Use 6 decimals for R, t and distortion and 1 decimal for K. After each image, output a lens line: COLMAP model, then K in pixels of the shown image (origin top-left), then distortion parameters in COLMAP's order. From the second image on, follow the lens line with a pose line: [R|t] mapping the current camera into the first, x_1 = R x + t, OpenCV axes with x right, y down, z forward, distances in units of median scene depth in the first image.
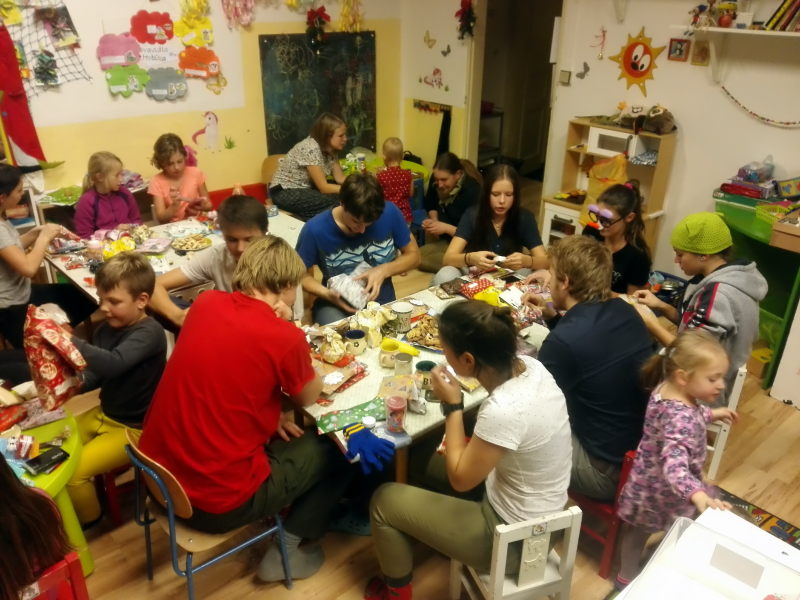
lens RADIAL K [[658.5, 0, 404.2], [0, 658.5, 304.9], [0, 0, 1]] dist [0.056382, -0.110774]
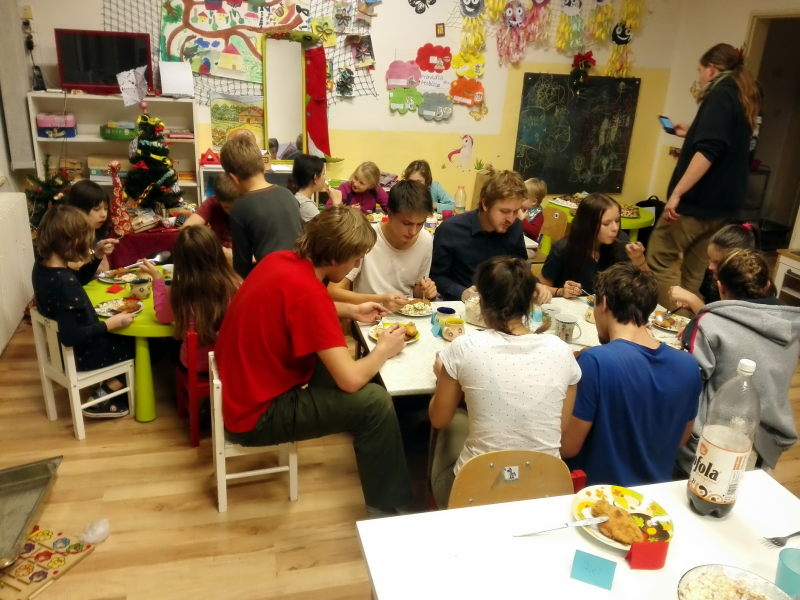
lens RADIAL K [[658.5, 0, 399.1], [0, 658.5, 302.8], [0, 0, 1]] dist [0.056382, -0.110774]
pose [[0.898760, 0.188818, -0.395700, 0.120016], [-0.226284, 0.972789, -0.049773, 0.083725], [0.375534, 0.134275, 0.917030, -0.056754]]
